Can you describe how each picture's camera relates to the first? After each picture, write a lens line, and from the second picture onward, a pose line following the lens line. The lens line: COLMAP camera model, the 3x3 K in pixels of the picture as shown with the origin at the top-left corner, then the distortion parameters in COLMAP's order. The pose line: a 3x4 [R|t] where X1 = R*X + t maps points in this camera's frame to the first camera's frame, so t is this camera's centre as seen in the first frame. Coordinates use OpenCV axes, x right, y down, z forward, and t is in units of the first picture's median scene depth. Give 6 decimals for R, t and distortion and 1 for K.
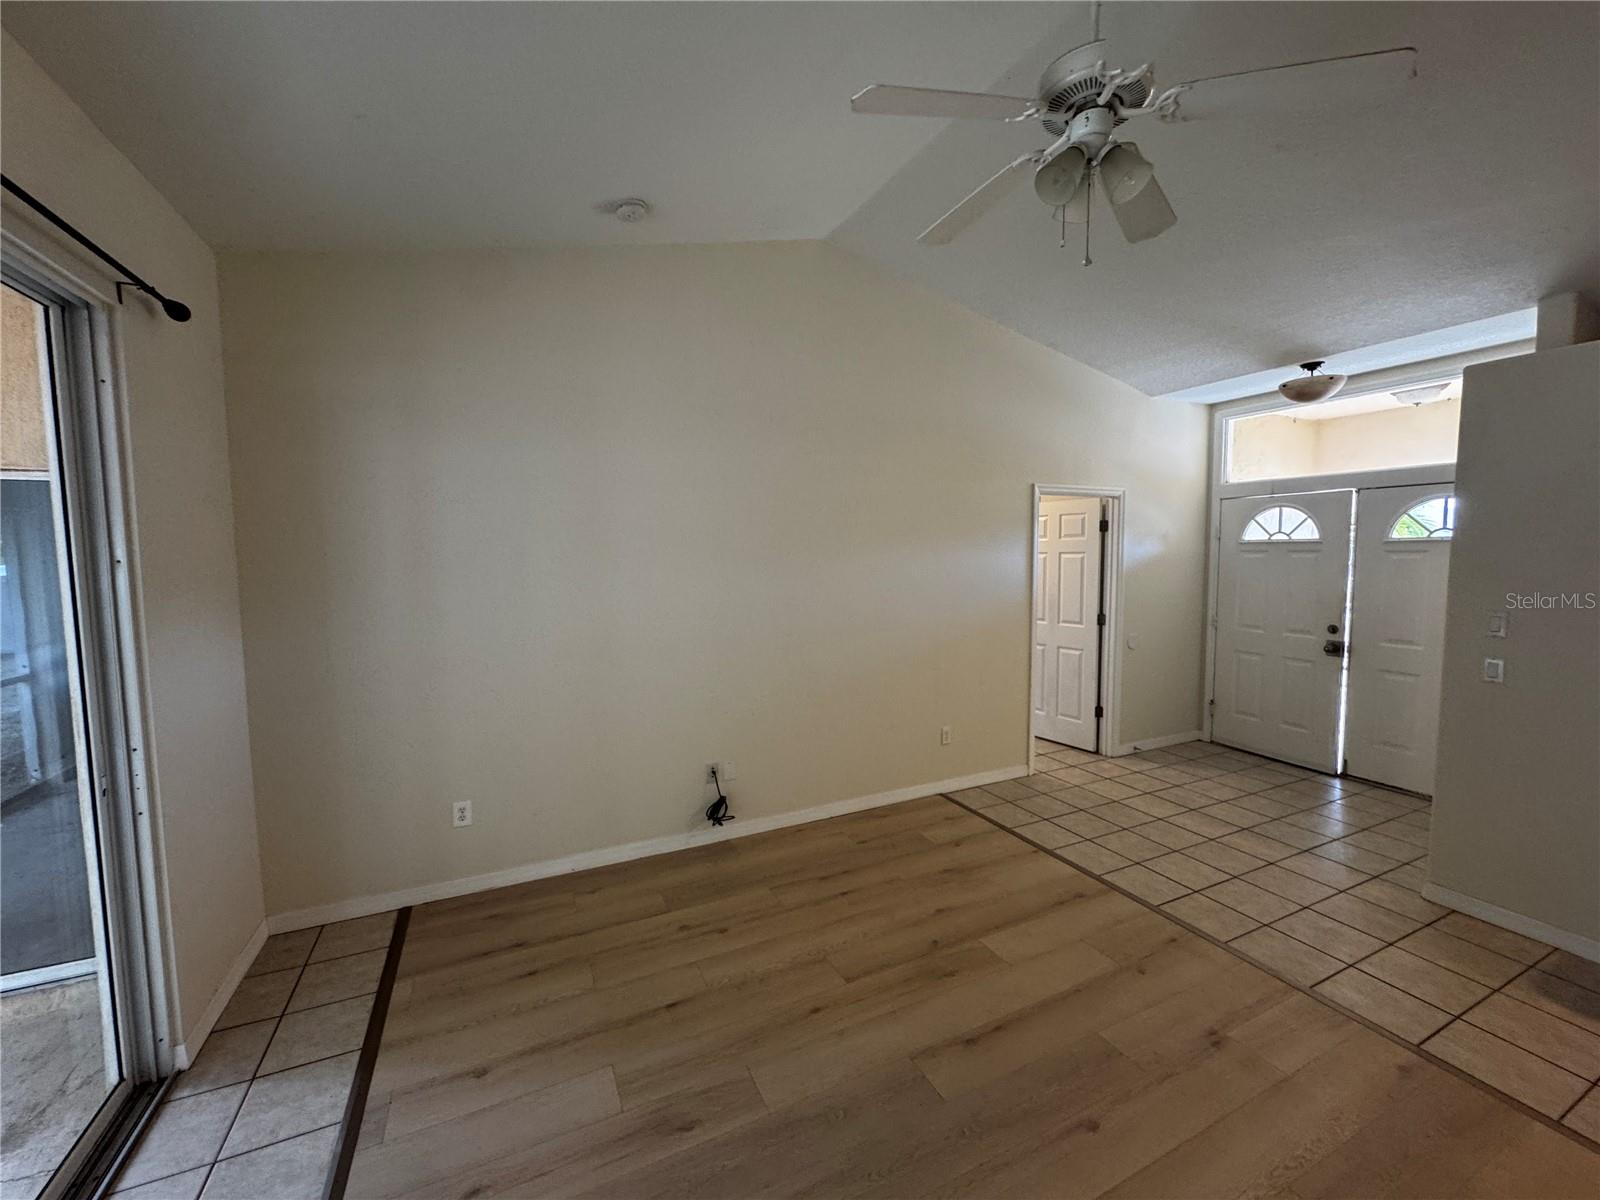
lens RADIAL K [[639.6, 0, 801.2], [0, 639.6, 600.2], [0, 0, 1]] dist [-0.002723, -0.000117]
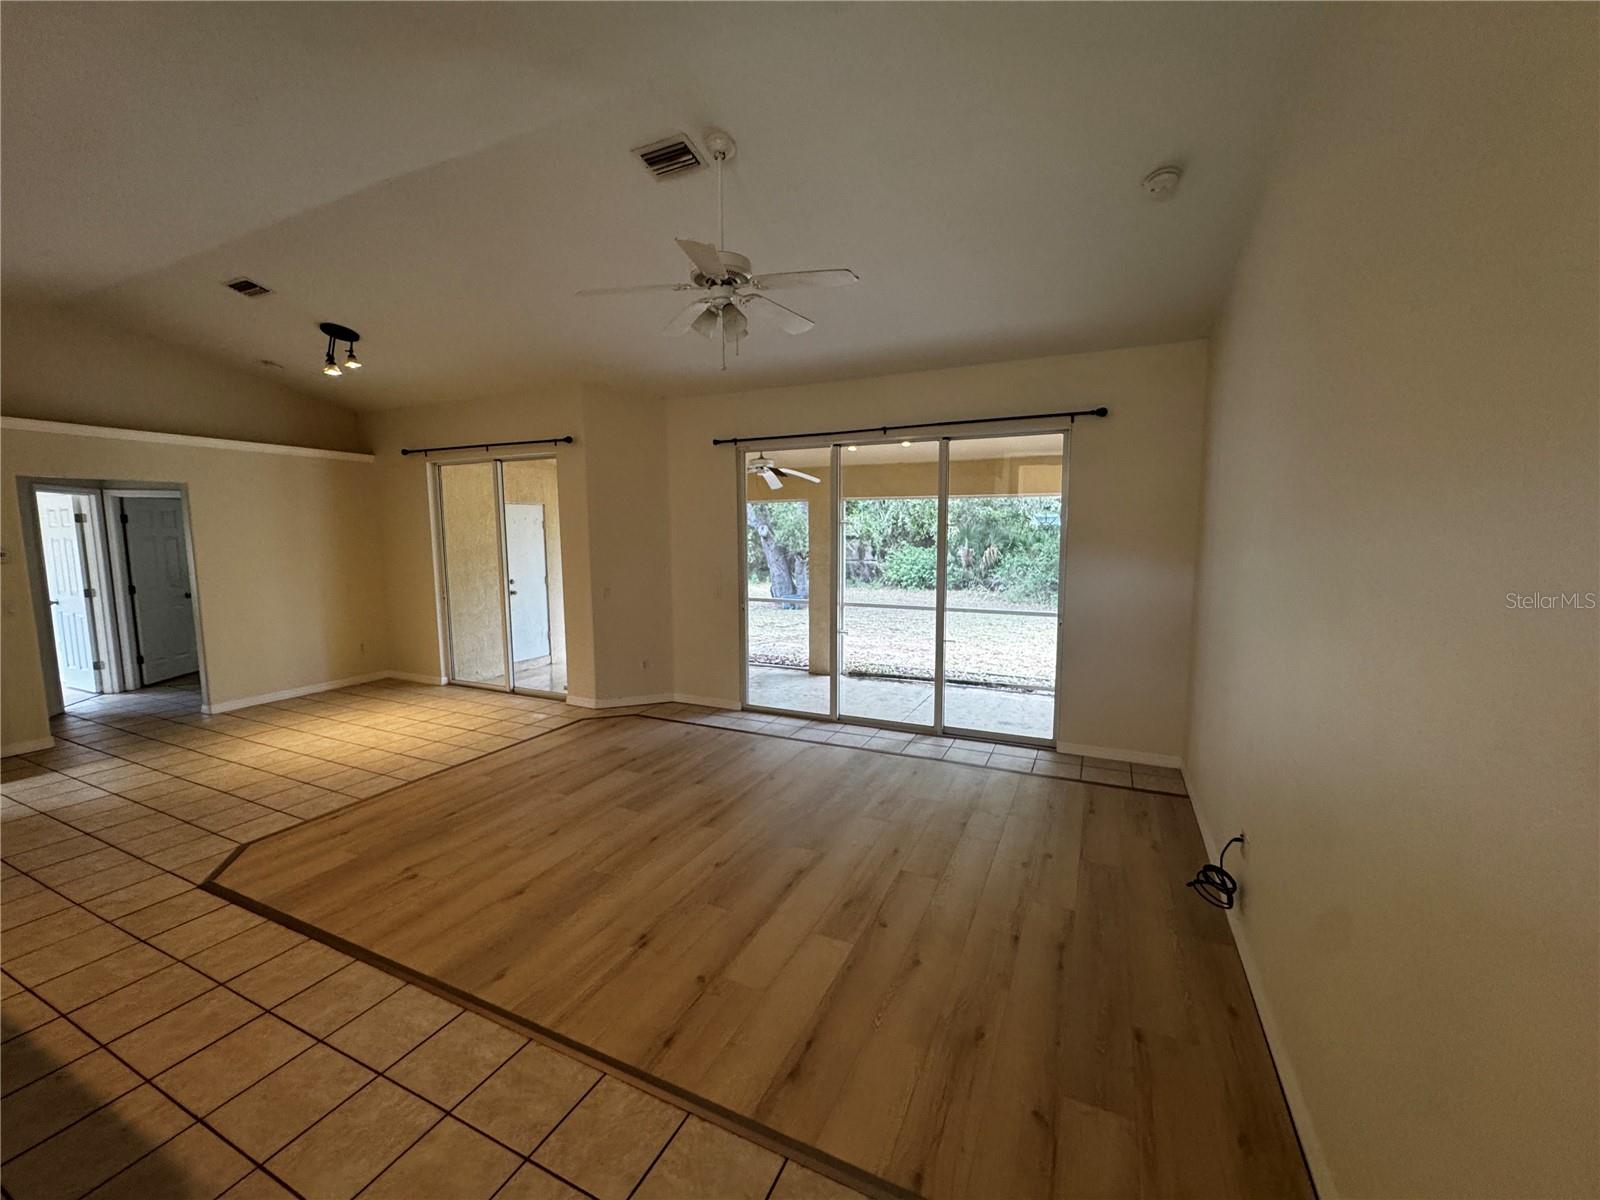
lens RADIAL K [[639.6, 0, 801.2], [0, 639.6, 600.2], [0, 0, 1]] dist [-0.002723, -0.000117]
pose [[-0.772258, 0.082298, -0.629957, 0.726239], [-0.036084, 0.984292, 0.172822, -0.107998], [0.634284, 0.156195, -0.757157, 1.293147]]
